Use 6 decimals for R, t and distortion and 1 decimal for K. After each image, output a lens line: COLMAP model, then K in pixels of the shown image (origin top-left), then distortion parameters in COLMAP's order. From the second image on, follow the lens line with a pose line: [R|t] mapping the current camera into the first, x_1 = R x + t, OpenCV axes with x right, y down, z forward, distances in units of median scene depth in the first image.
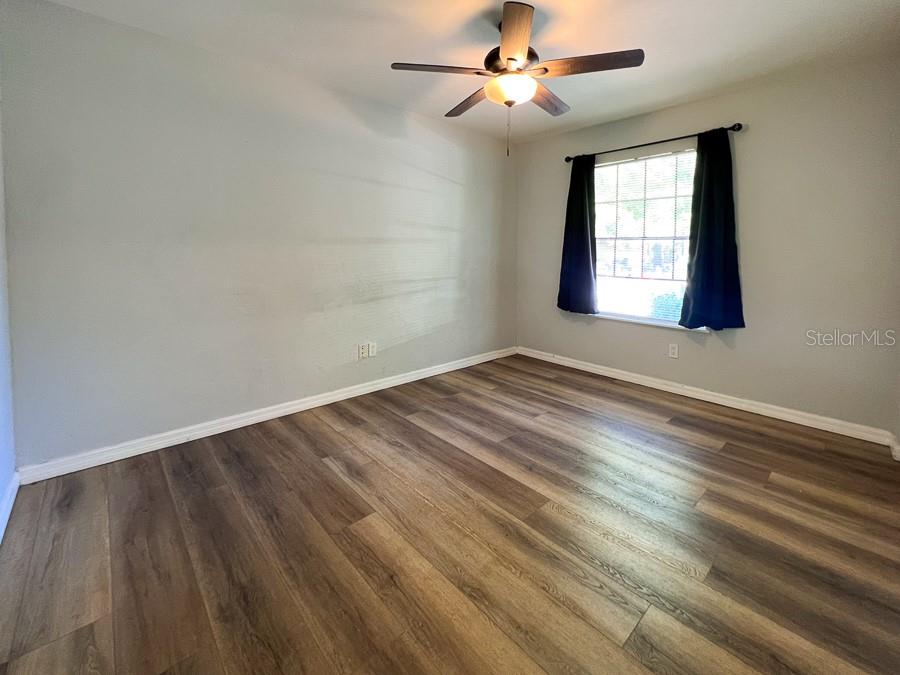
lens RADIAL K [[381.5, 0, 434.2], [0, 381.5, 327.6], [0, 0, 1]] dist [-0.001512, -0.000207]
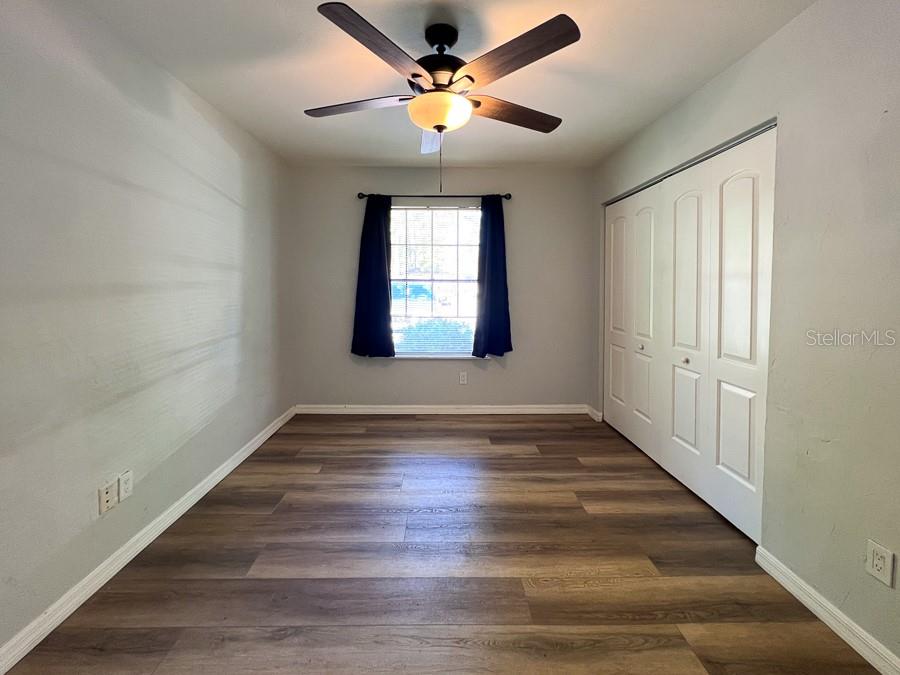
lens RADIAL K [[379.5, 0, 436.5], [0, 379.5, 333.3], [0, 0, 1]] dist [-0.000228, 0.000345]
pose [[0.646409, -0.109816, 0.755047, -0.306936], [0.152113, 0.988271, 0.013511, -0.114348], [-0.747674, 0.106119, 0.655532, 0.349241]]
